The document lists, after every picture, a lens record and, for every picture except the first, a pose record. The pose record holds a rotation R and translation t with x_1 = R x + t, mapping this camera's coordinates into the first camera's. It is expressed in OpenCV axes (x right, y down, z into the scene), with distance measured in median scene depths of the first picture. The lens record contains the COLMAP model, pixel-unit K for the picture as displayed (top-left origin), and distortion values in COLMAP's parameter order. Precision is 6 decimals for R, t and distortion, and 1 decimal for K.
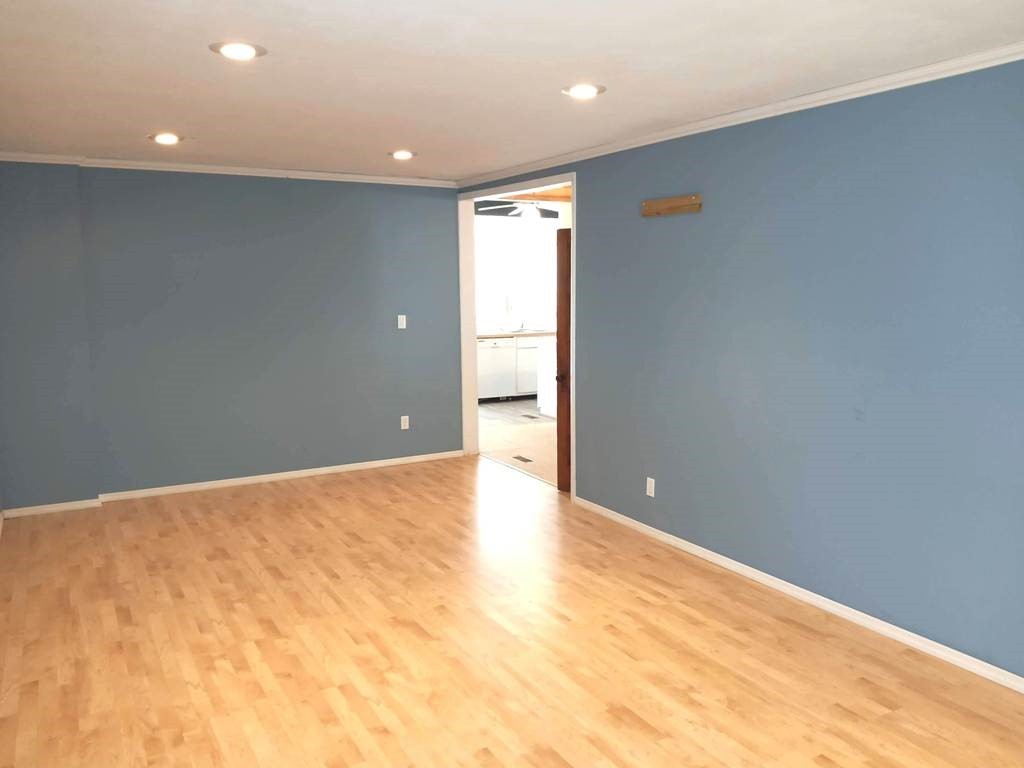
lens RADIAL K [[826.1, 0, 513.1], [0, 826.1, 384.4], [0, 0, 1]] dist [0.008823, 0.000244]
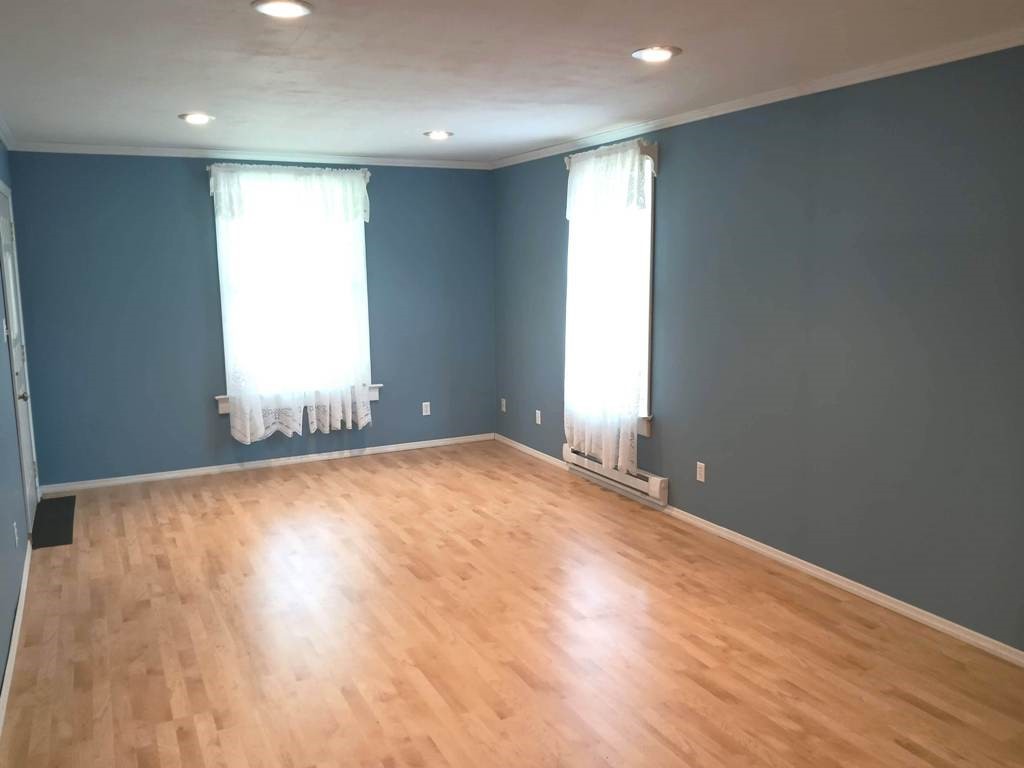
lens RADIAL K [[826.1, 0, 511.8], [0, 826.1, 384.4], [0, 0, 1]] dist [0.008823, 0.000244]
pose [[-0.999102, 0.011659, 0.040738, -0.141478], [0.022591, 0.959931, 0.279324, -0.236169], [-0.035849, 0.279994, -0.959332, 1.791253]]
